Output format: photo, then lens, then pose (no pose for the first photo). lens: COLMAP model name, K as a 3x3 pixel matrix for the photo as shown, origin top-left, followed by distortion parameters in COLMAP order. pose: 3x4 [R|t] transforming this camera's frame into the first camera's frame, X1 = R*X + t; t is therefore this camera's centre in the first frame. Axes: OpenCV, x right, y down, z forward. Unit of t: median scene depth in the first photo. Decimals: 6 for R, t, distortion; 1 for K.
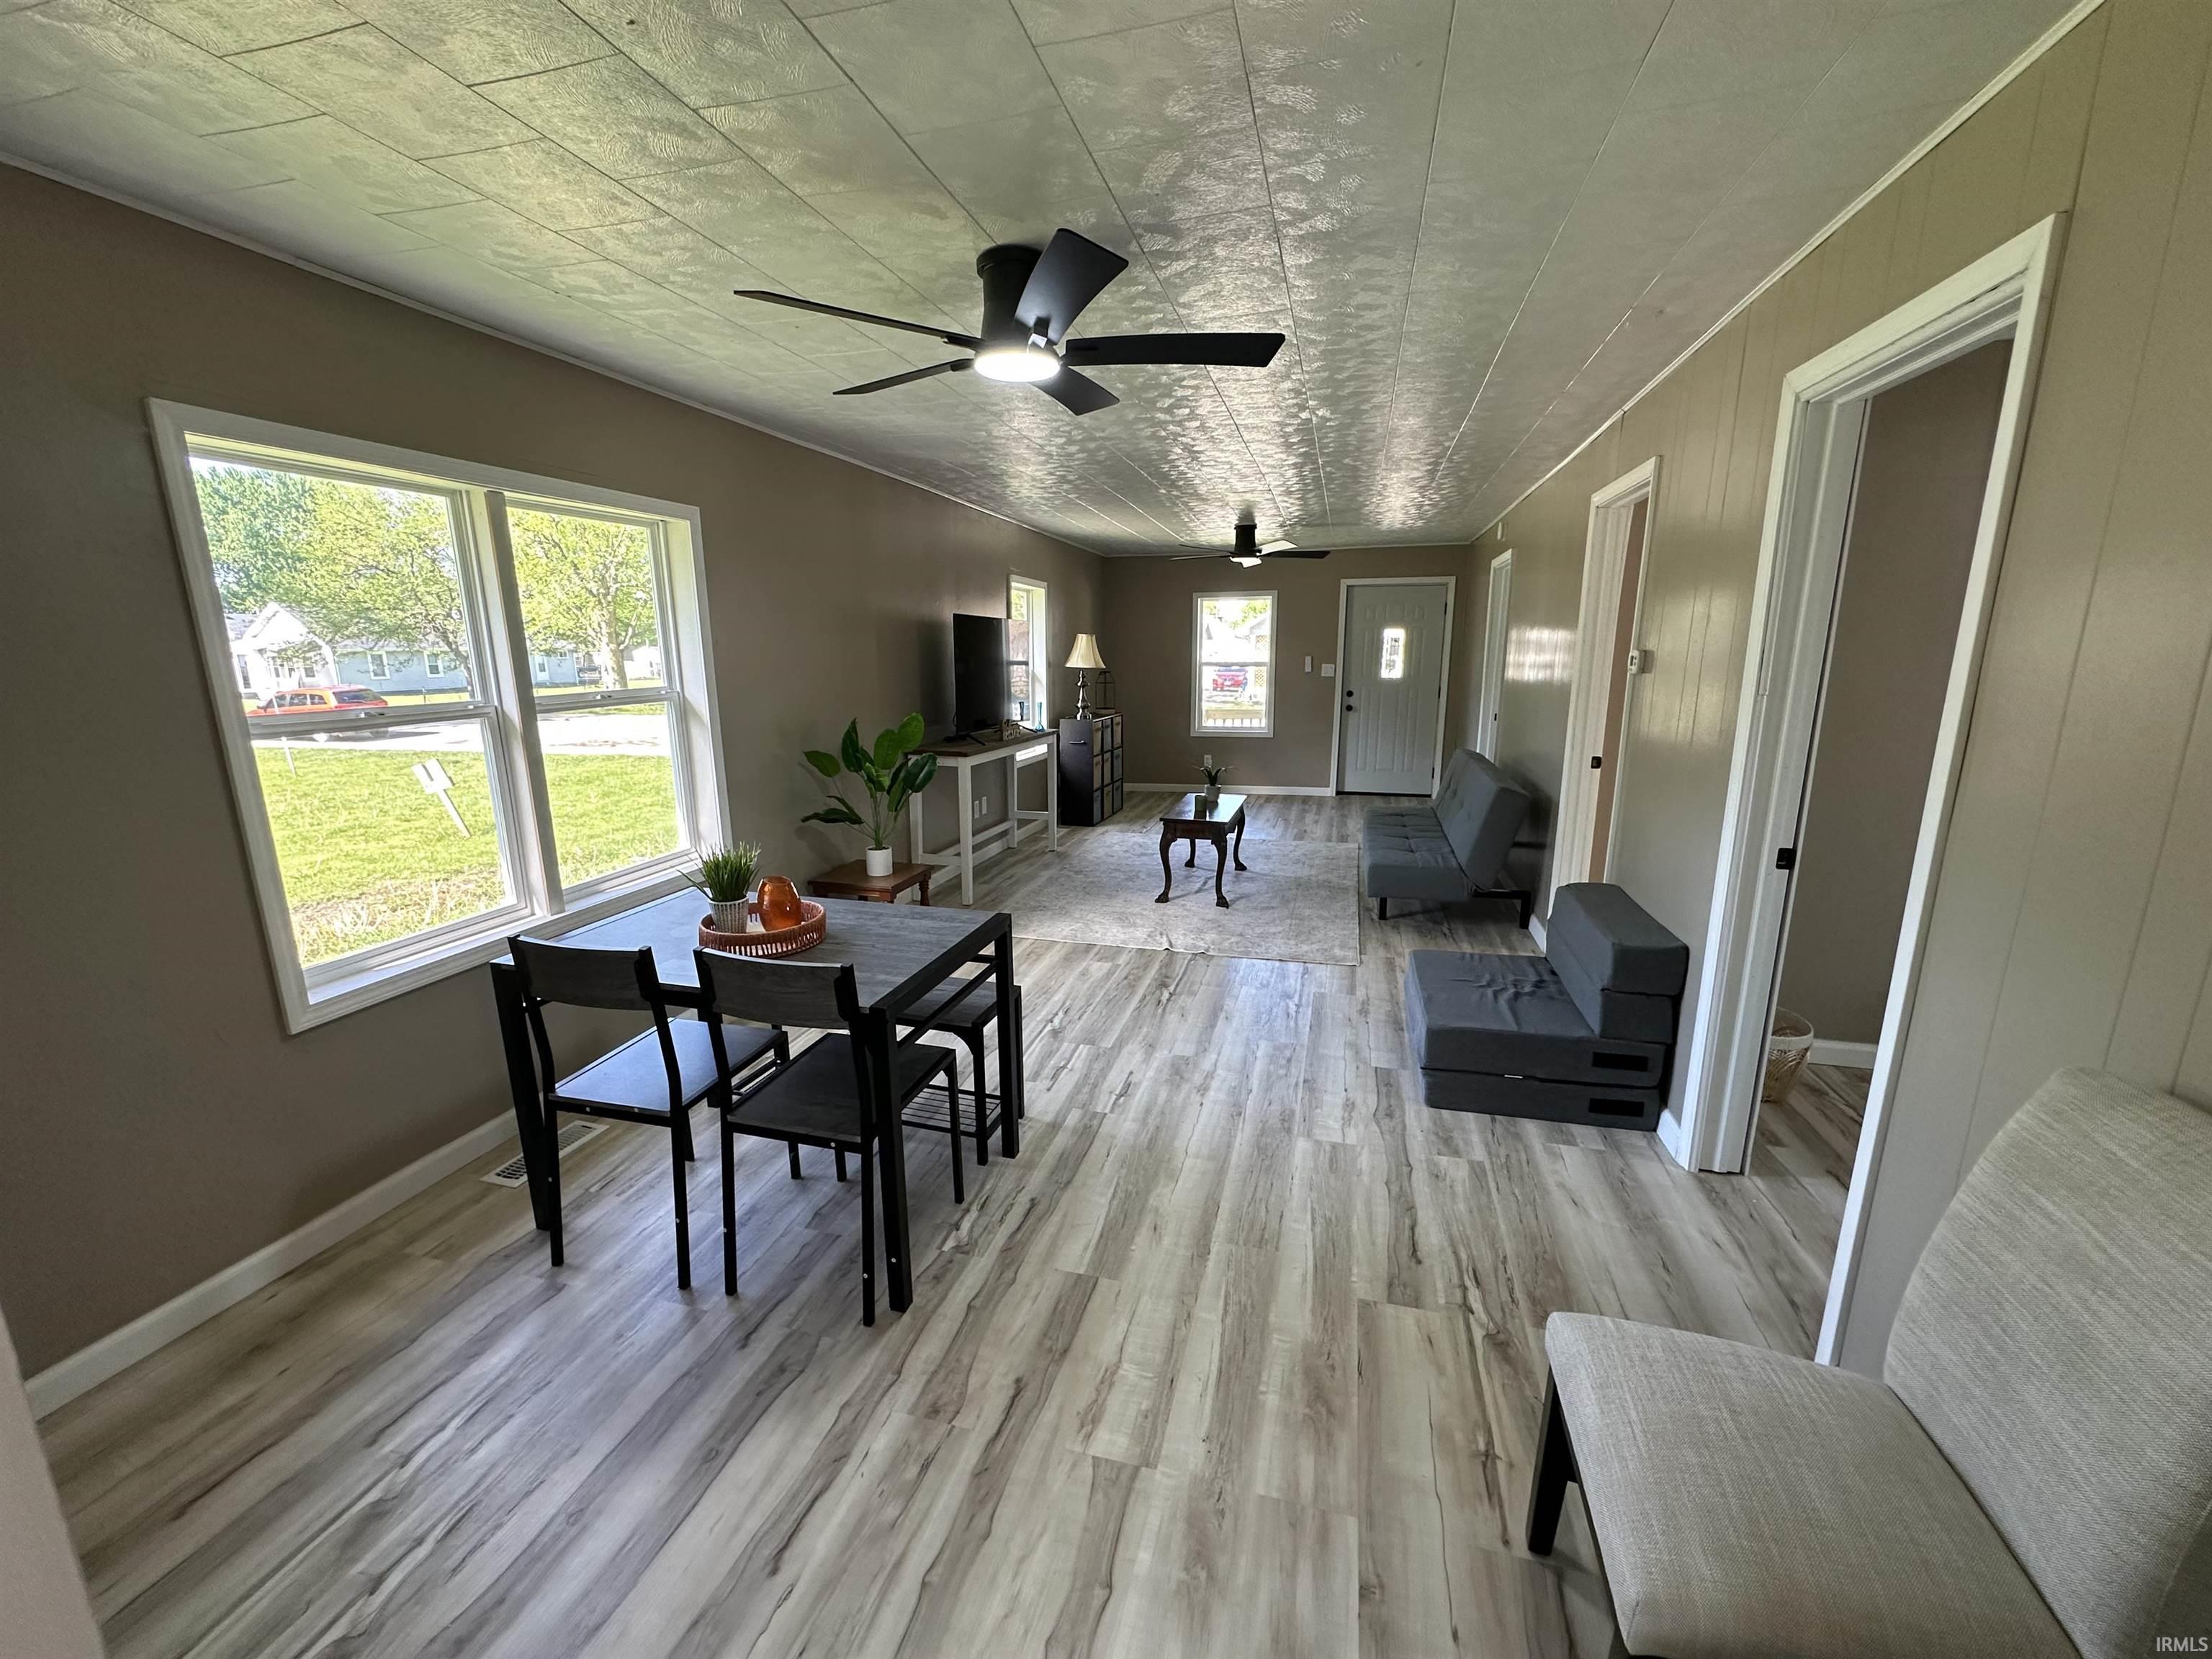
lens RADIAL K [[877.2, 0, 1108.5], [0, 877.2, 843.0], [0, 0, 1]] dist [-0.031219, 0.000020]
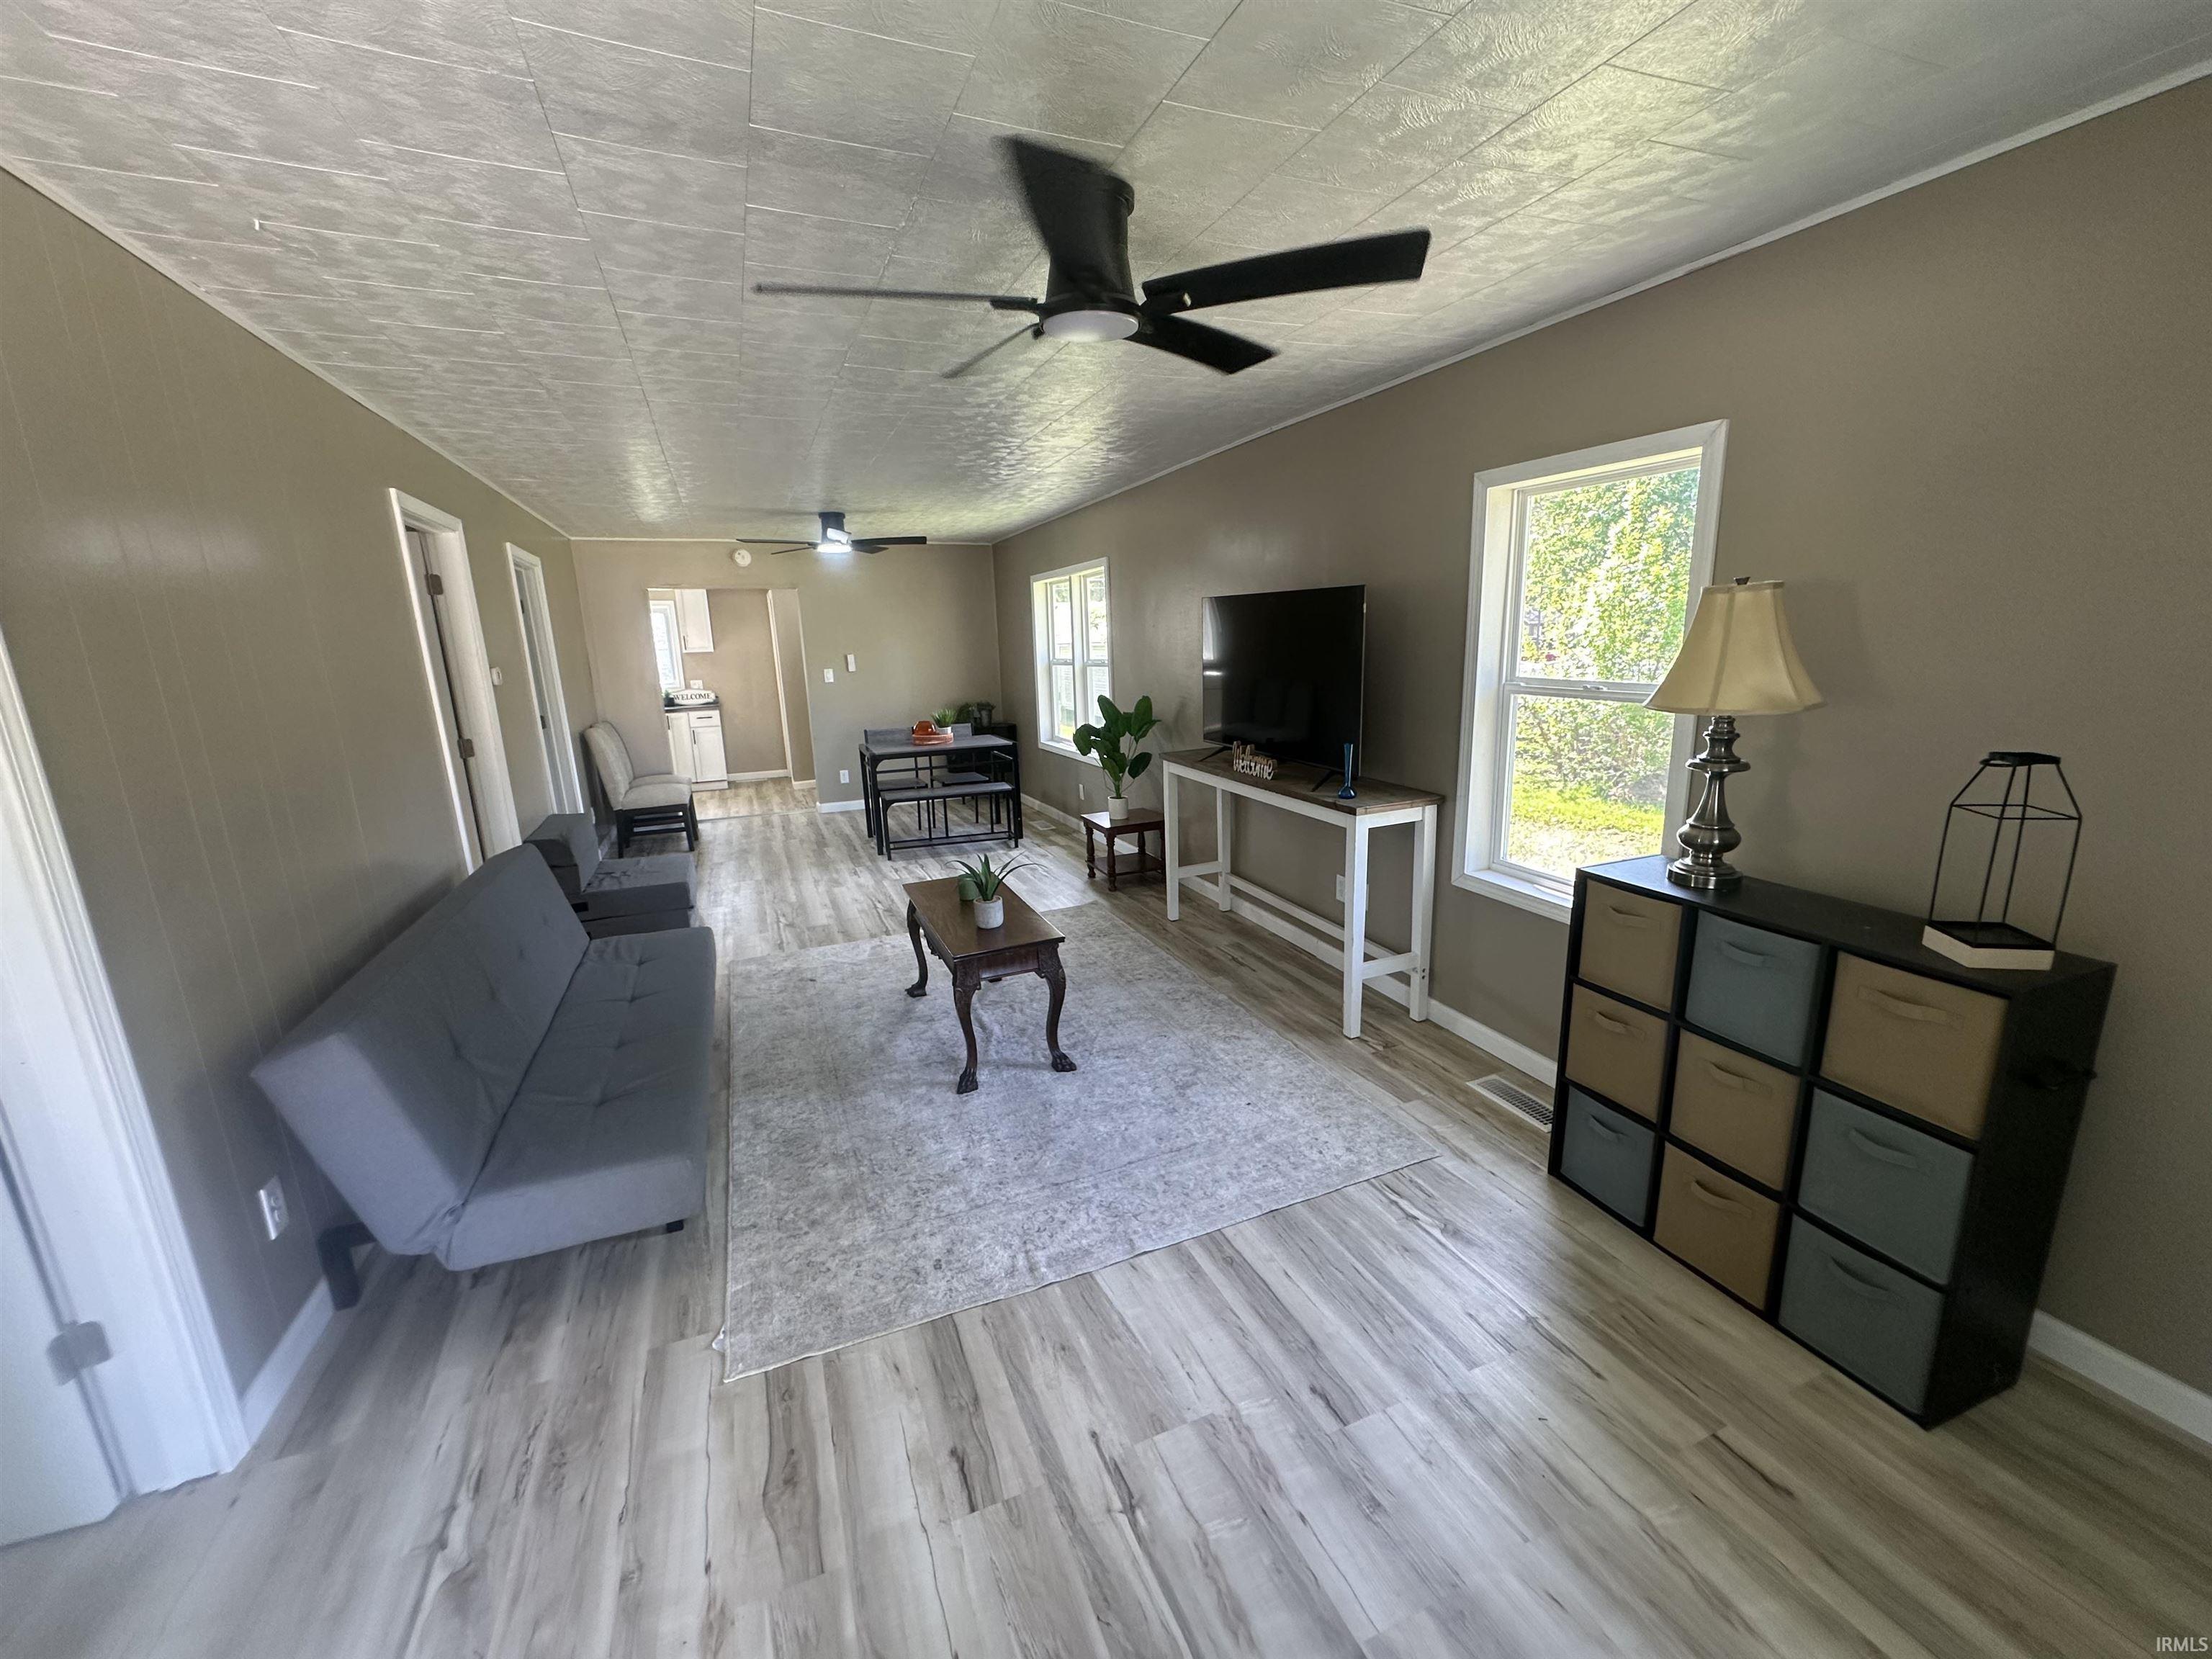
lens RADIAL K [[882.6, 0, 1108.1], [0, 882.6, 830.7], [0, 0, 1]] dist [-0.003254, 0.000057]
pose [[-0.788748, 0.171175, -0.590403, 0.753635], [-0.092649, 0.916373, 0.389458, -0.657426], [0.607694, 0.361884, -0.706928, 2.812505]]
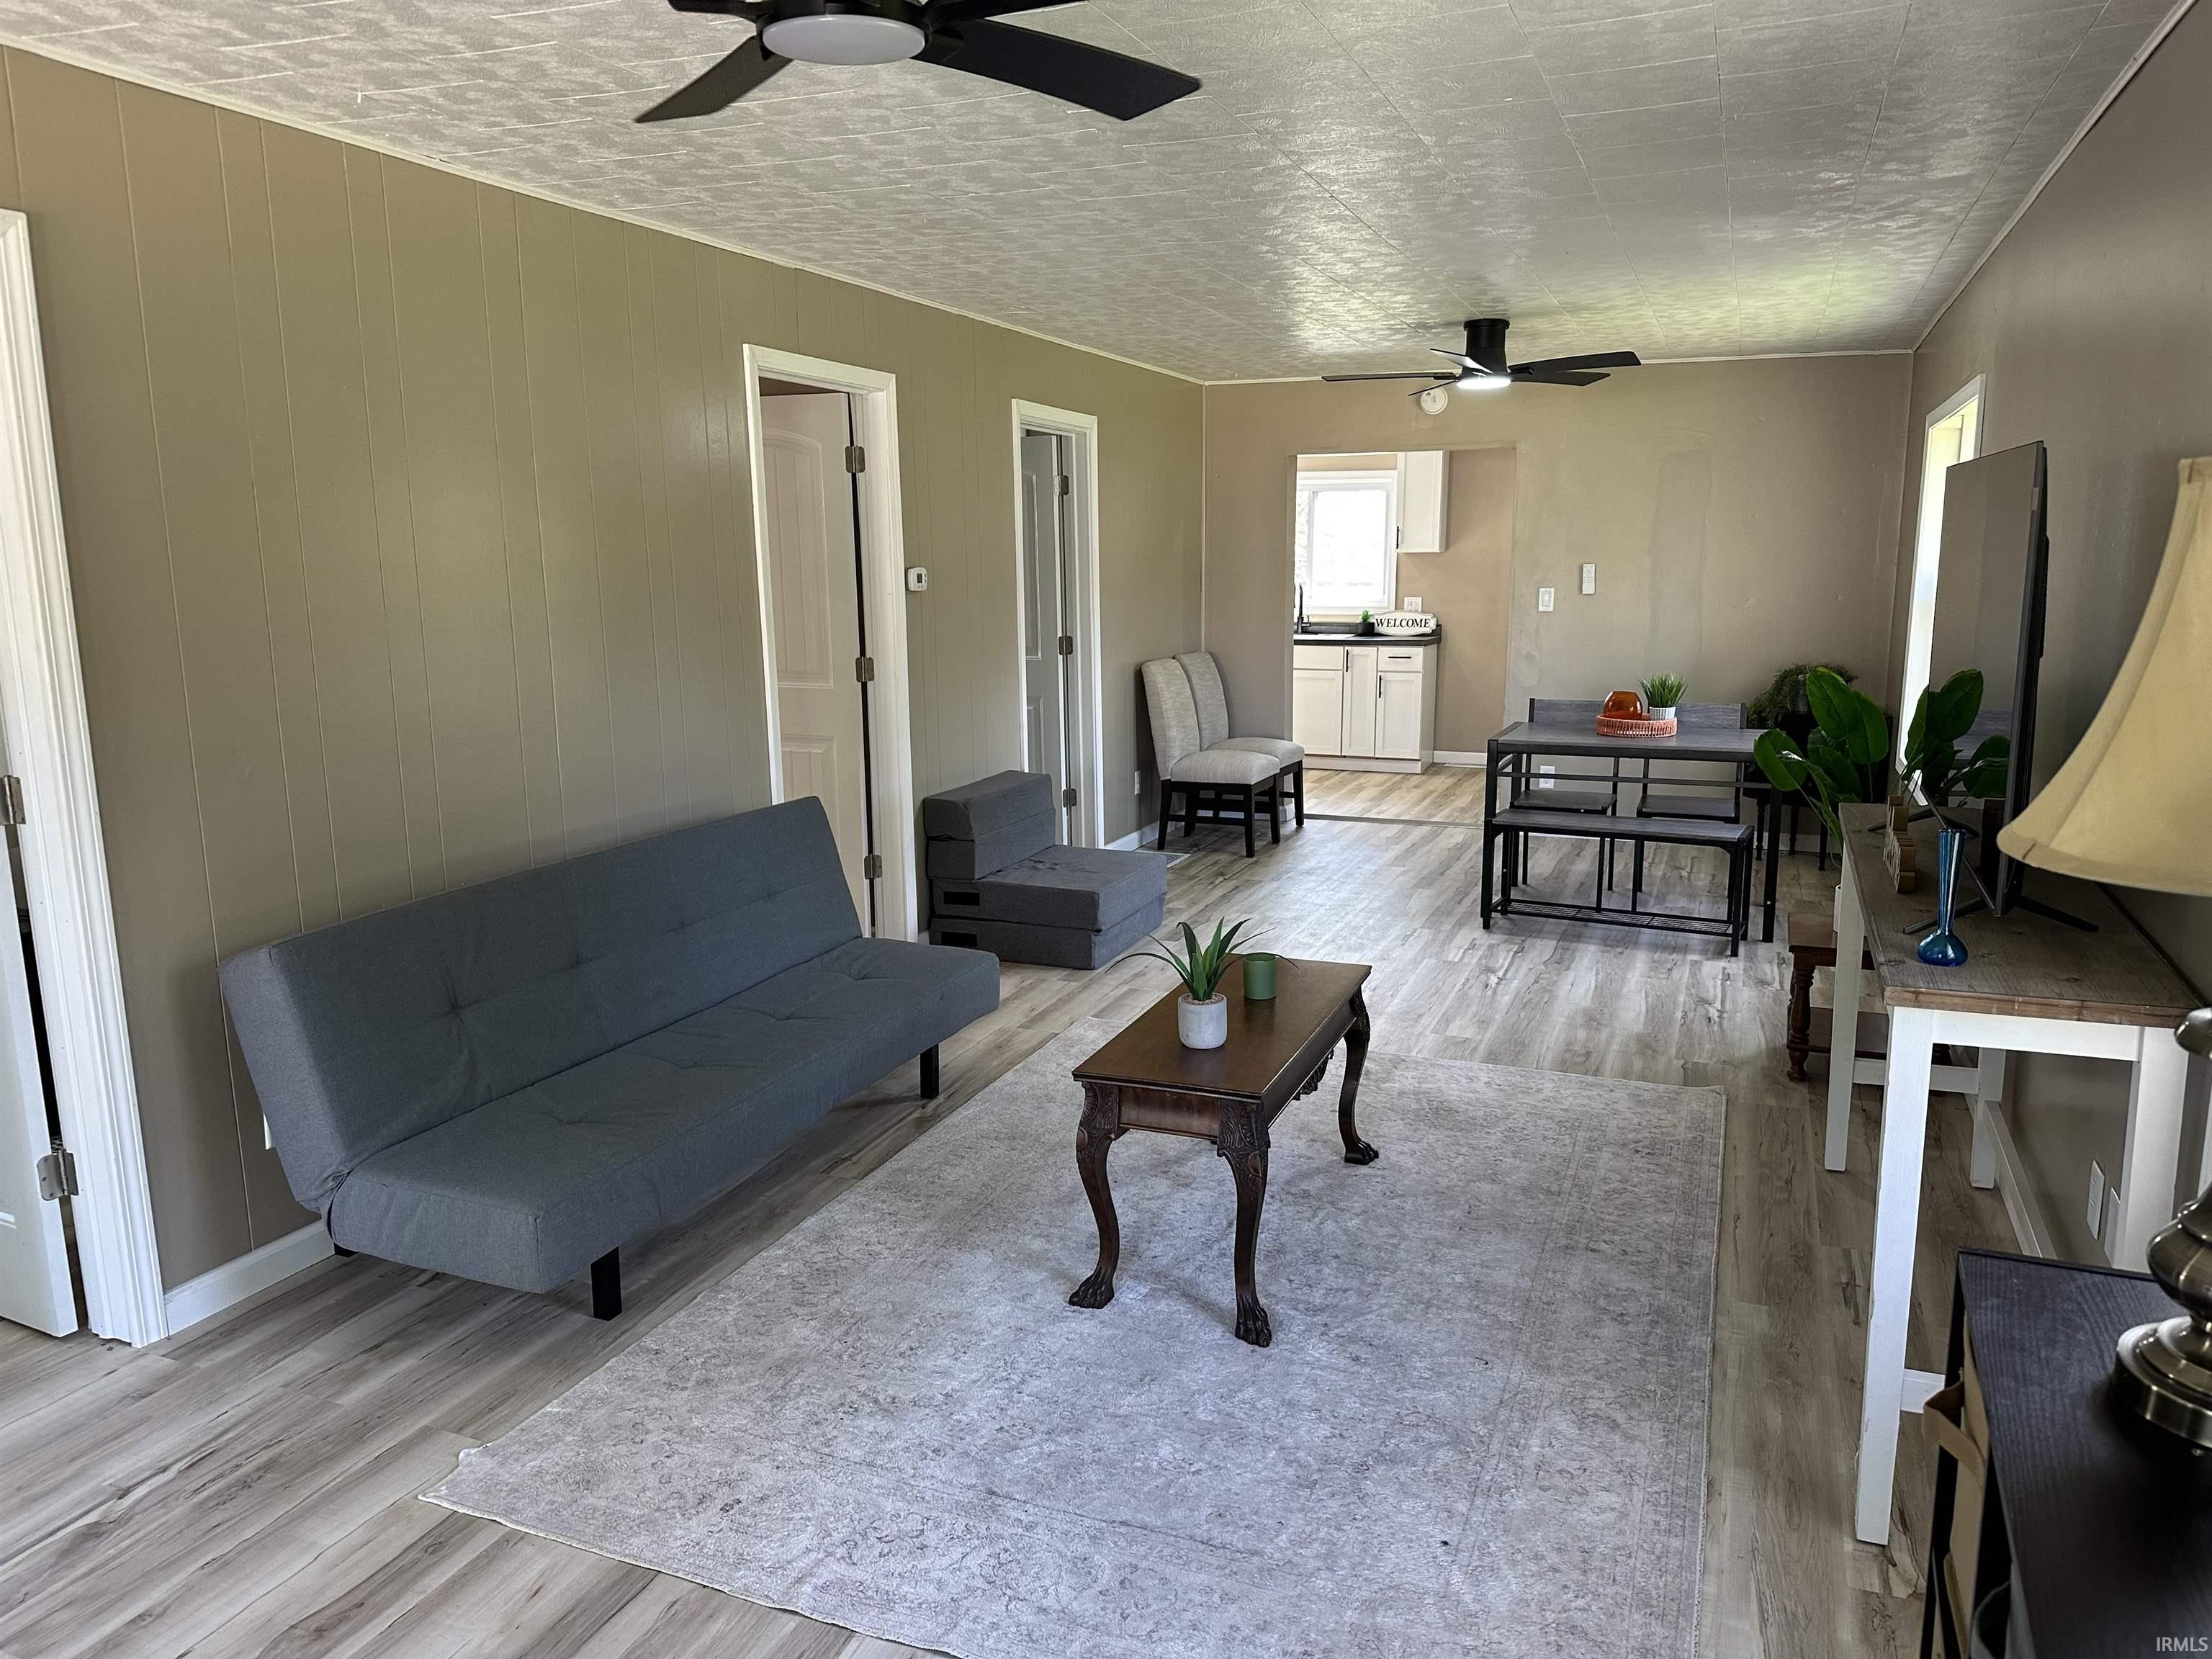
lens RADIAL K [[1544.1, 0, 1106.0], [0, 1544.1, 829.5], [0, 0, 1]] dist [0.071252, -0.080772]
pose [[-0.992430, -0.000871, 0.122809, 0.167174], [0.047049, 0.920990, 0.386734, -0.681461], [-0.113443, 0.389584, -0.913977, 2.950232]]
